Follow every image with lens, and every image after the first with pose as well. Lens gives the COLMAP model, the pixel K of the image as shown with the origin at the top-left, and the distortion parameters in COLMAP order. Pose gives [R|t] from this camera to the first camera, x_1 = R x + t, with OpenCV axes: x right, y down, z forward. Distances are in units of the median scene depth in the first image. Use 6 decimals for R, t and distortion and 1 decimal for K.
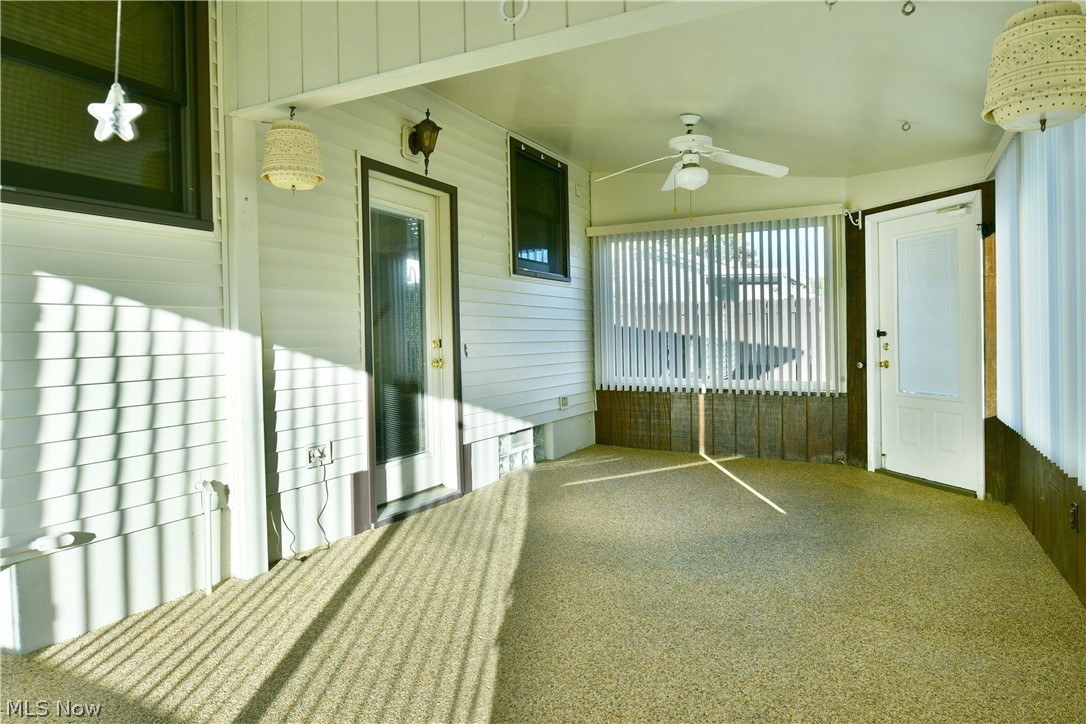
lens RADIAL K [[663.2, 0, 561.3], [0, 663.2, 343.0], [0, 0, 1]] dist [-0.010562, -0.001125]
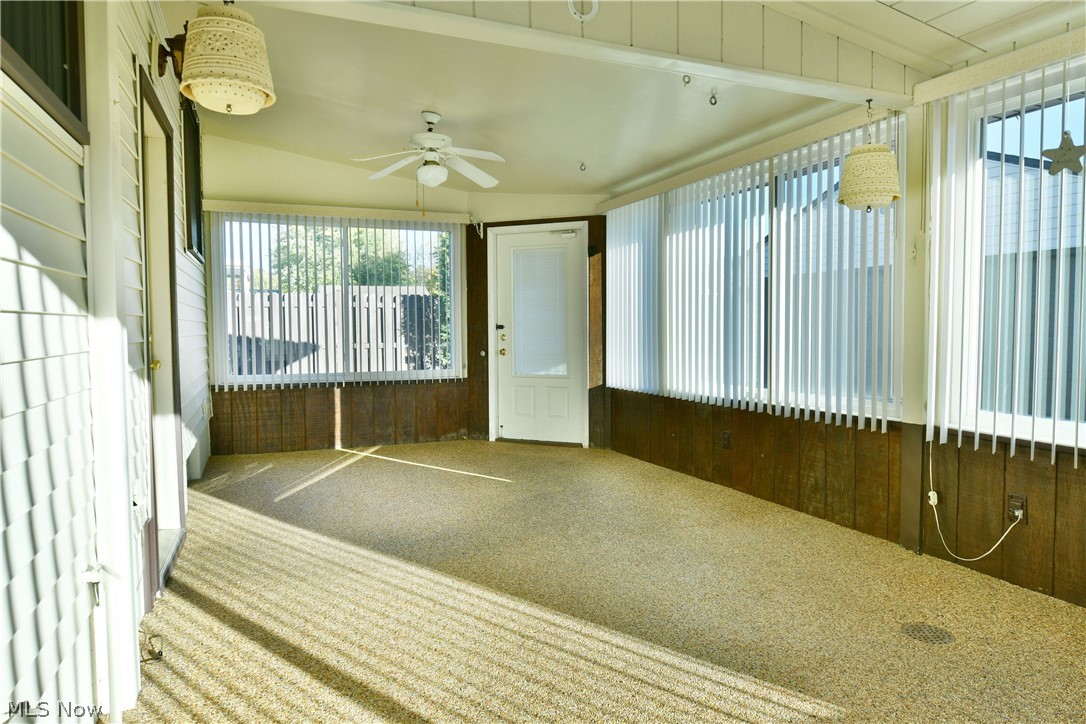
lens RADIAL K [[659.5, 0, 530.6], [0, 659.5, 350.9], [0, 0, 1]] dist [-0.015179, -0.002549]
pose [[0.643666, -0.024129, 0.764926, -0.411630], [0.009803, 0.999681, 0.023285, 0.002387], [-0.765244, -0.007489, 0.643697, 0.180201]]
